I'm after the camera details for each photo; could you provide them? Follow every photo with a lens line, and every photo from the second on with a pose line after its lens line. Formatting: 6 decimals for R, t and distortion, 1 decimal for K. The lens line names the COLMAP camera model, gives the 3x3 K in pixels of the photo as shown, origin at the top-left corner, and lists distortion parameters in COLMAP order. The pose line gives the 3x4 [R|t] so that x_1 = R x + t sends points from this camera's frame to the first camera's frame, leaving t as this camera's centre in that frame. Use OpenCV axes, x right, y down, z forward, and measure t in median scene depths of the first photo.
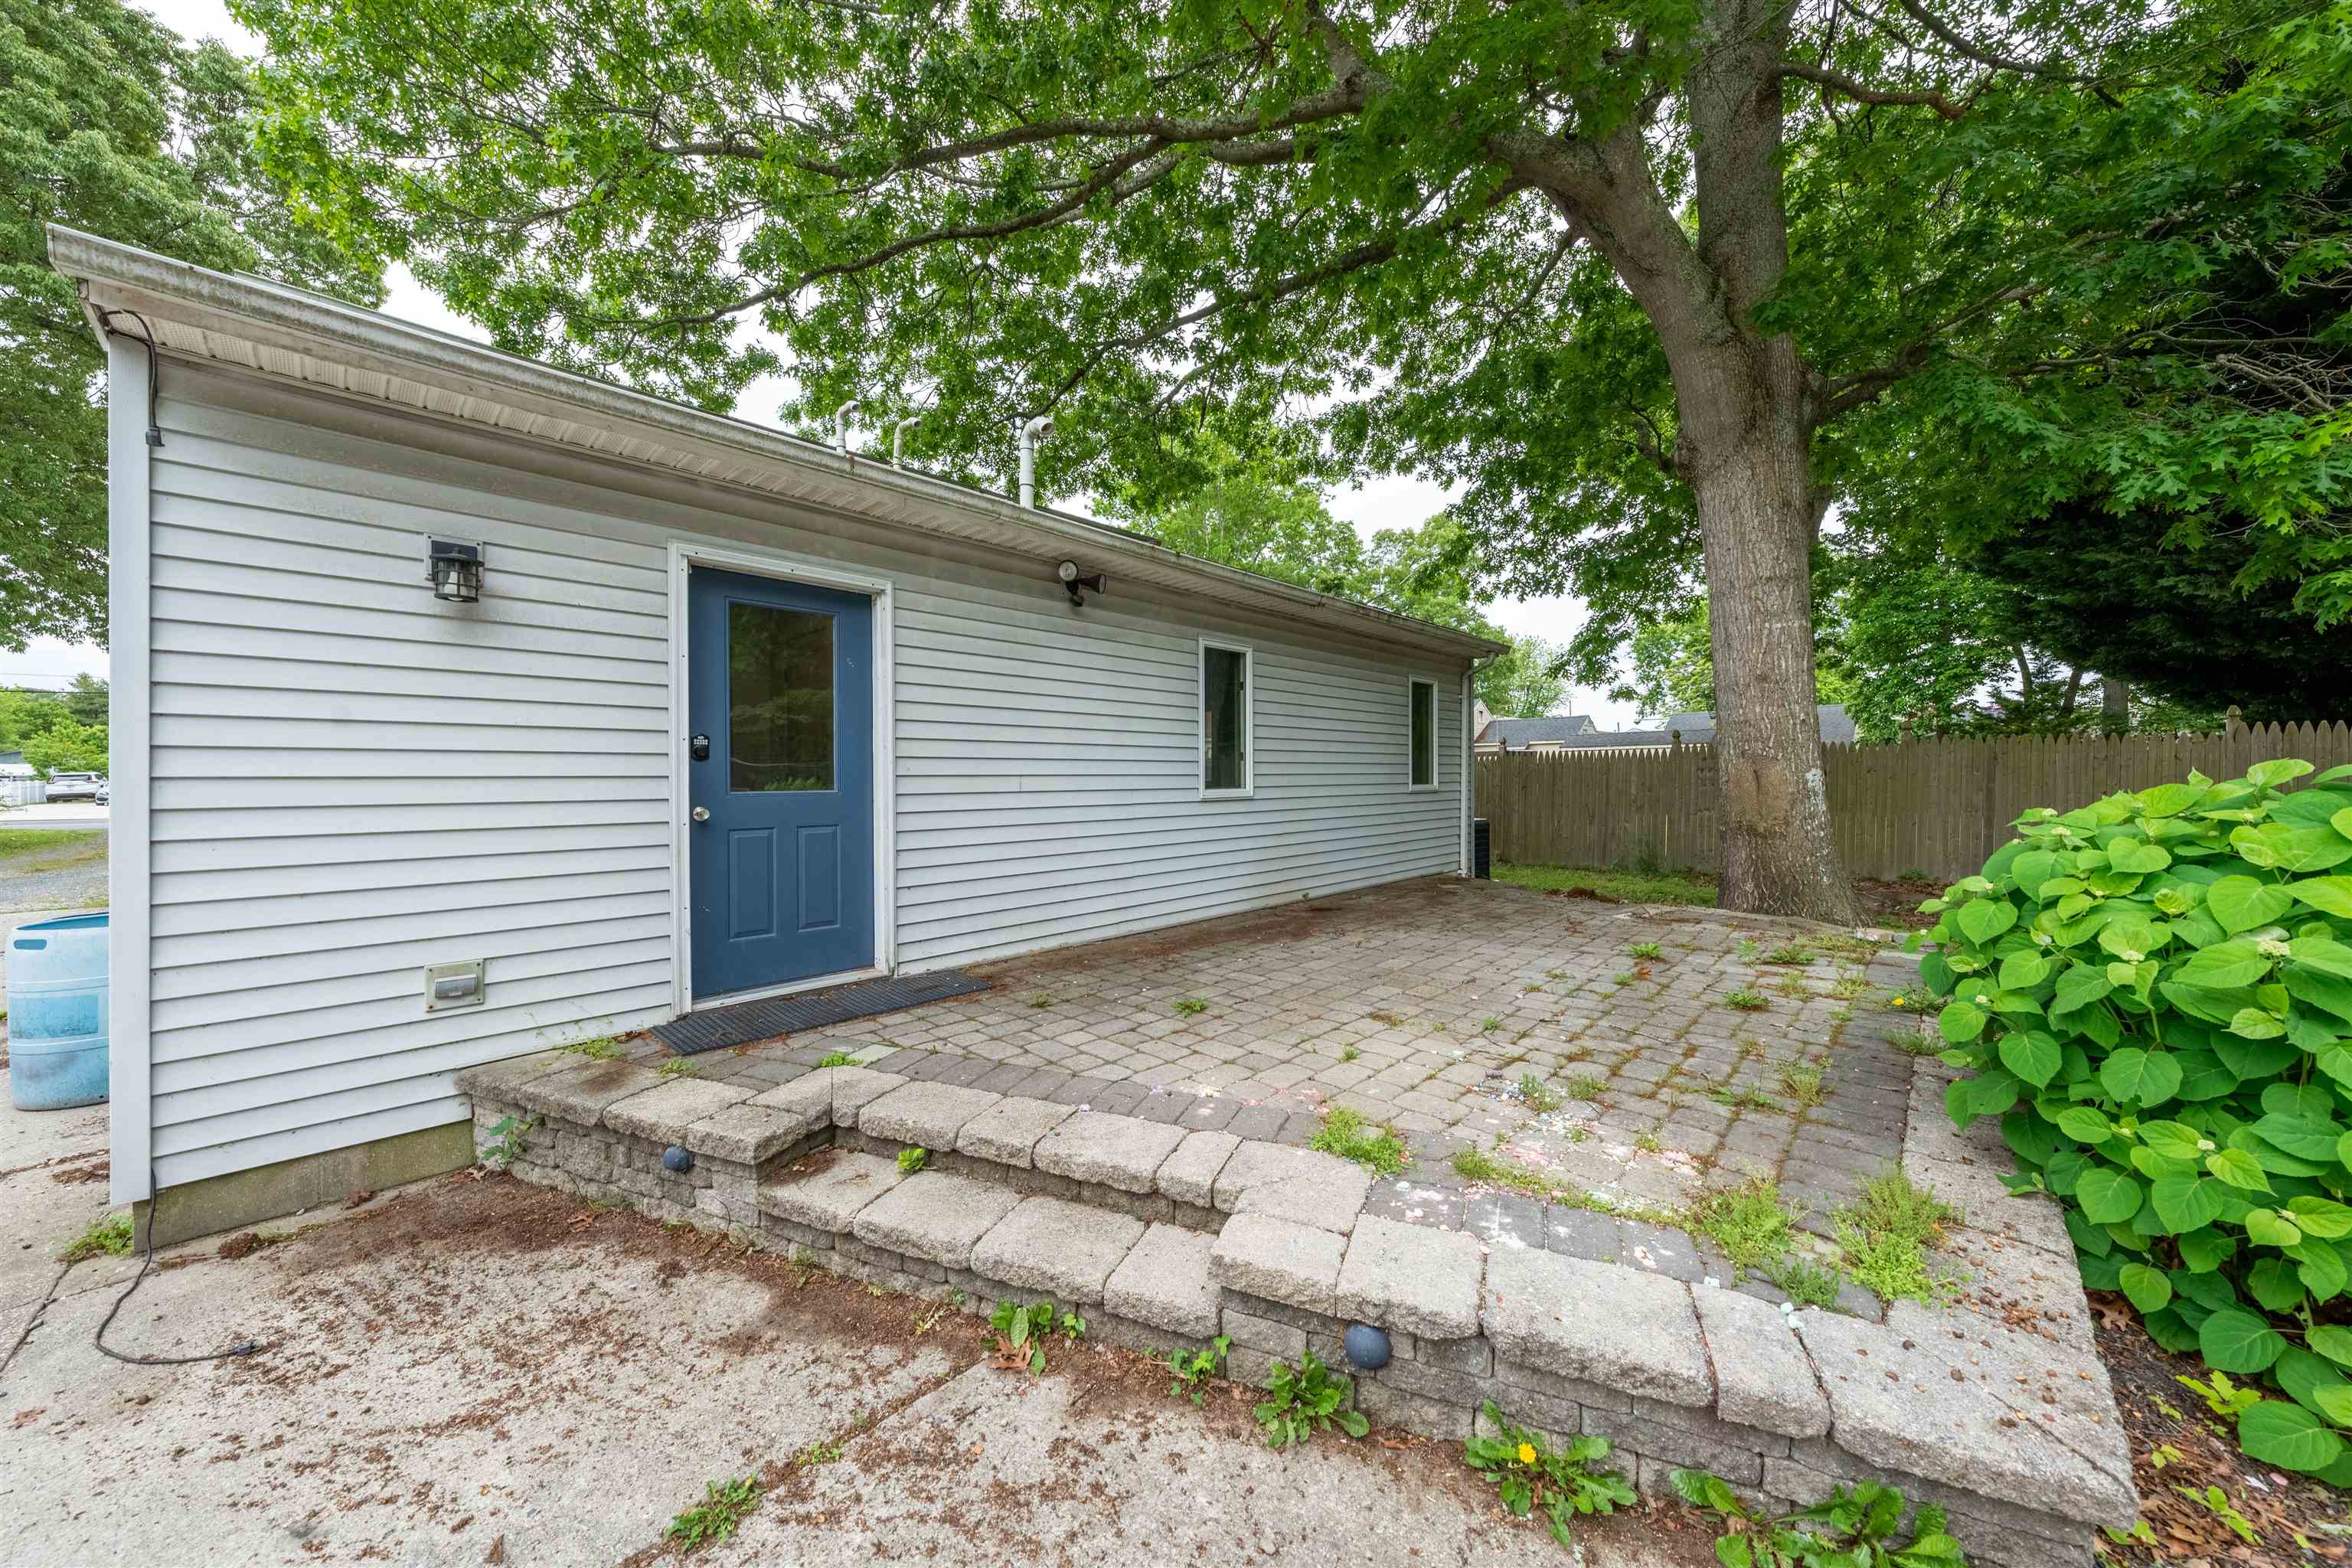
lens RADIAL K [[805.1, 0, 1176.0], [0, 805.1, 784.0], [0, 0, 1]] dist [-0.001259, 0.000042]
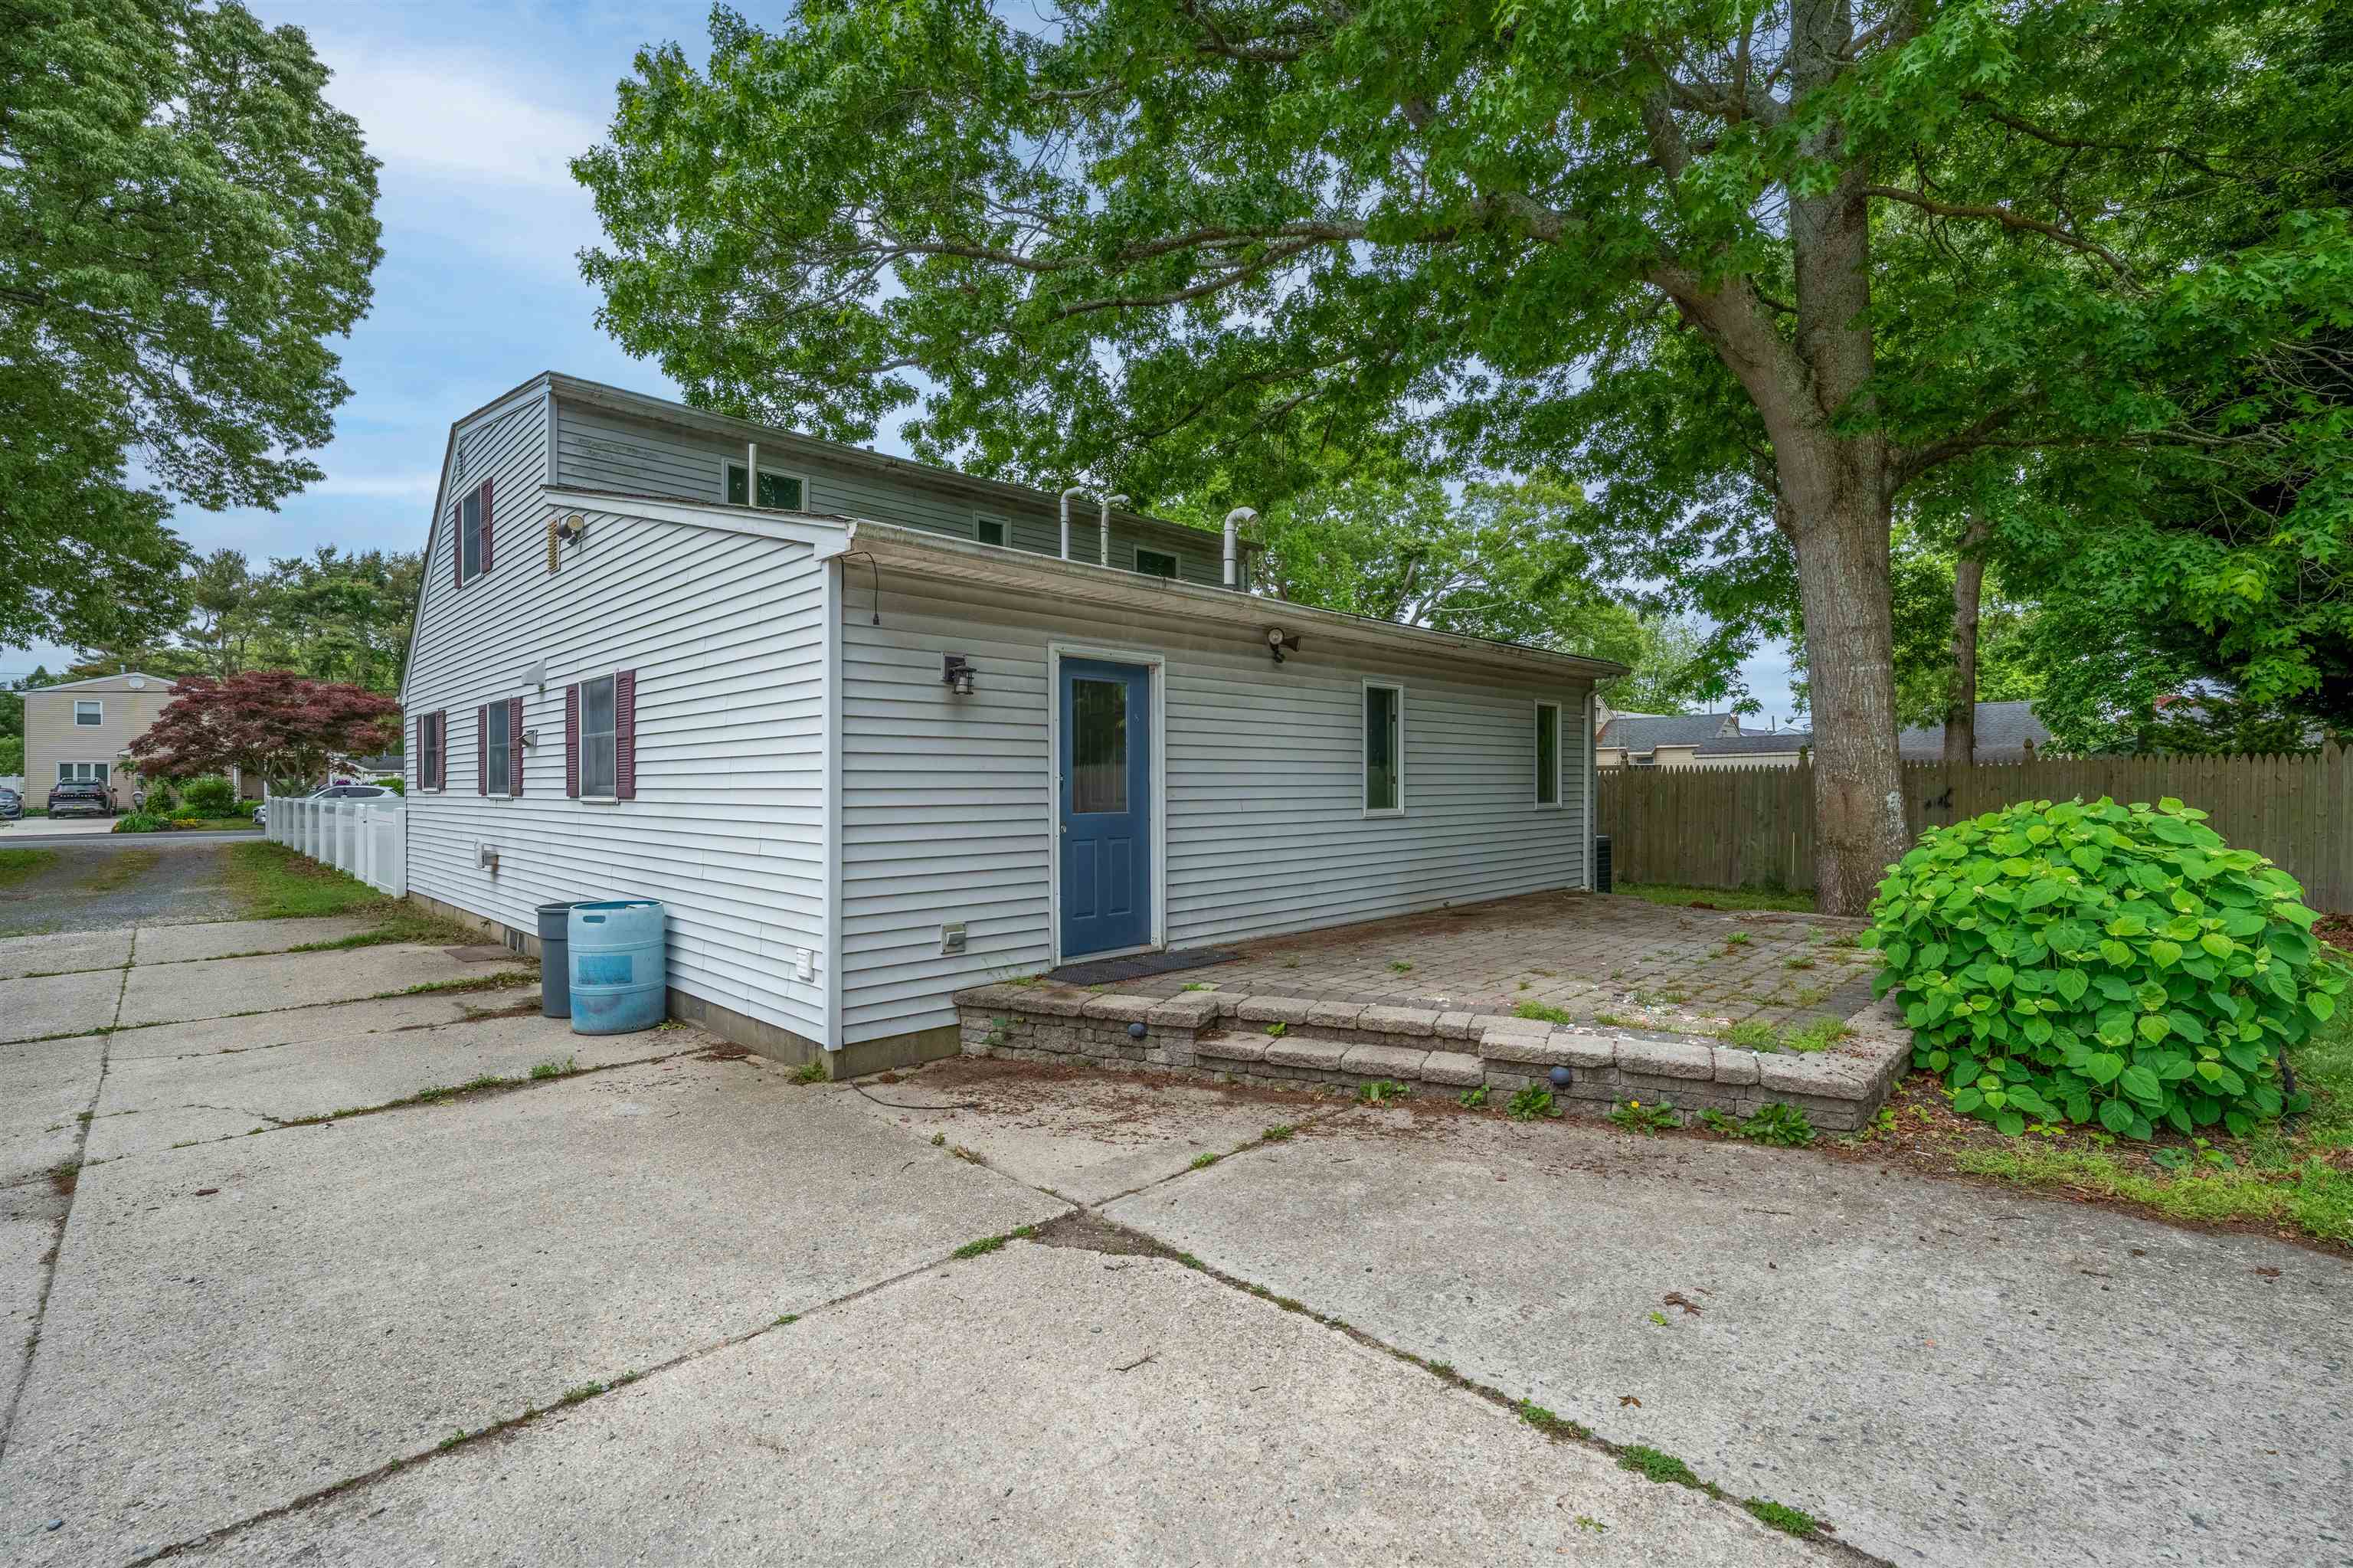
lens RADIAL K [[1058.2, 0, 1176.5], [0, 1058.2, 784.0], [0, 0, 1]] dist [0.000297, 0.000511]
pose [[0.999883, 0.000368, -0.015265, -0.300198], [-0.000506, 0.999959, -0.009019, -0.022105], [0.015261, 0.009026, 0.999843, -0.744211]]
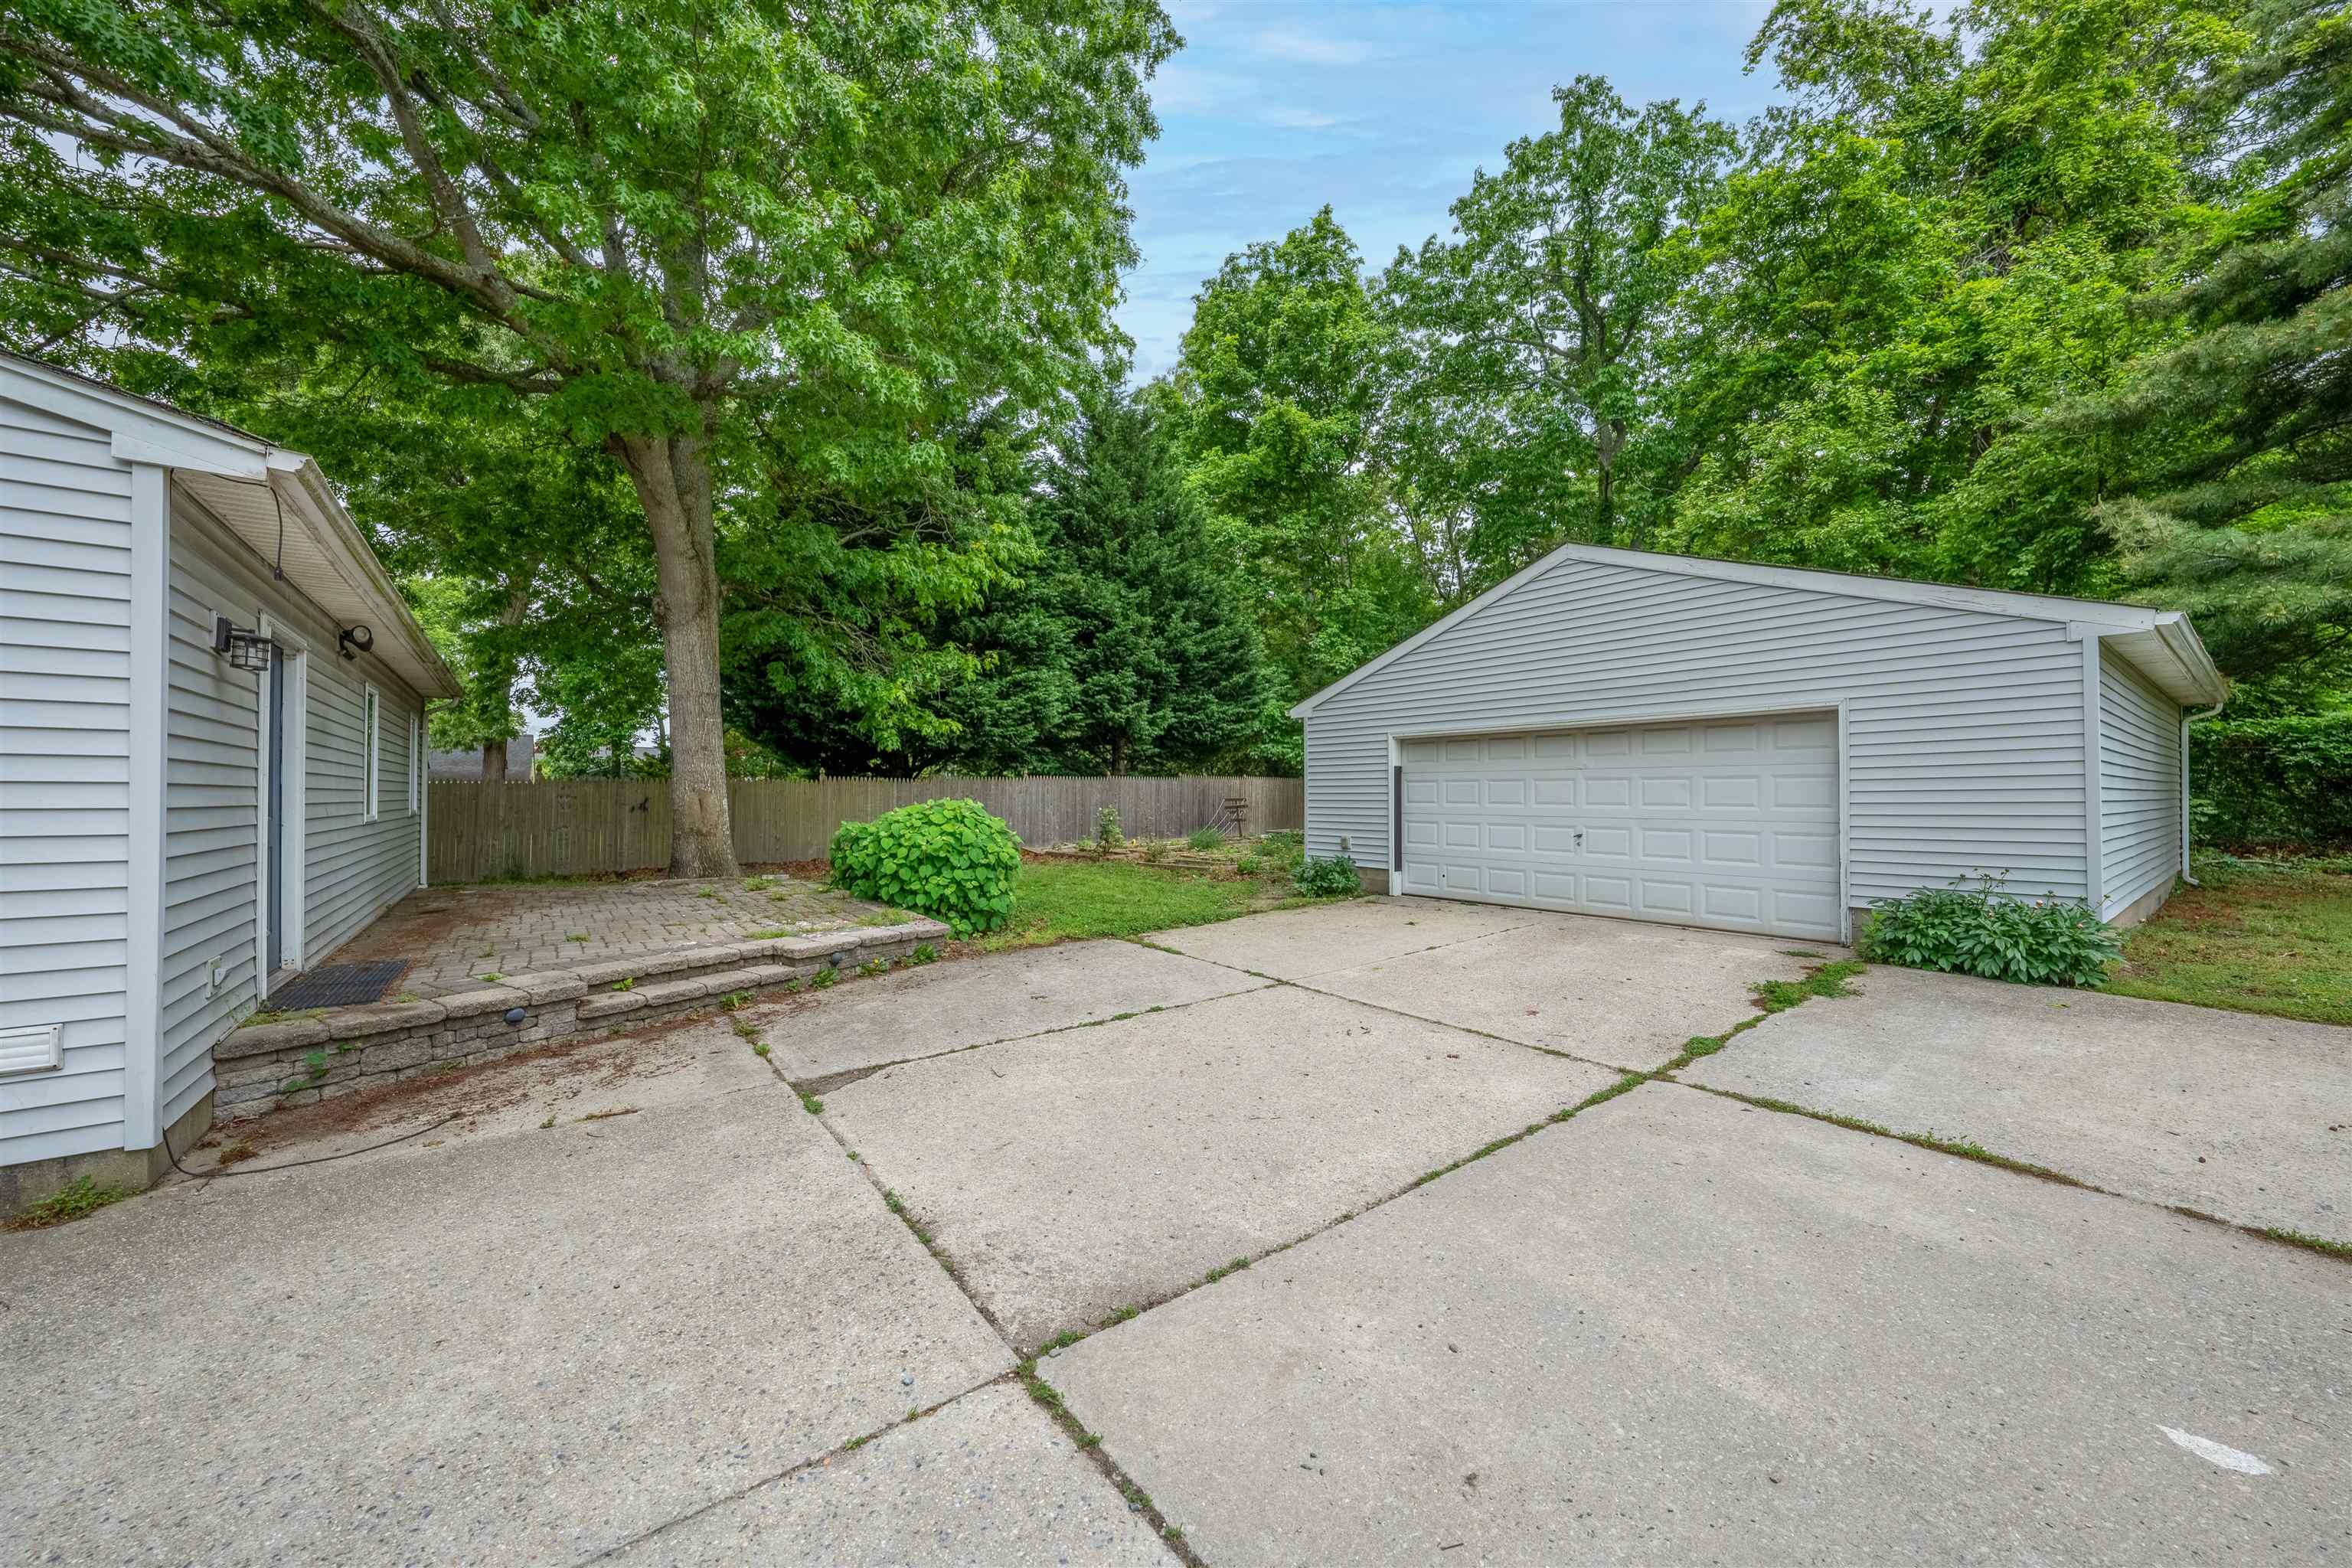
lens RADIAL K [[832.2, 0, 1176.0], [0, 832.2, 784.0], [0, 0, 1]] dist [-0.006610, -0.000028]
pose [[0.143331, 0.020821, 0.989456, -1.358567], [0.006314, 0.999739, -0.021952, -0.005158], [-0.989655, 0.009394, 0.143162, -0.448886]]
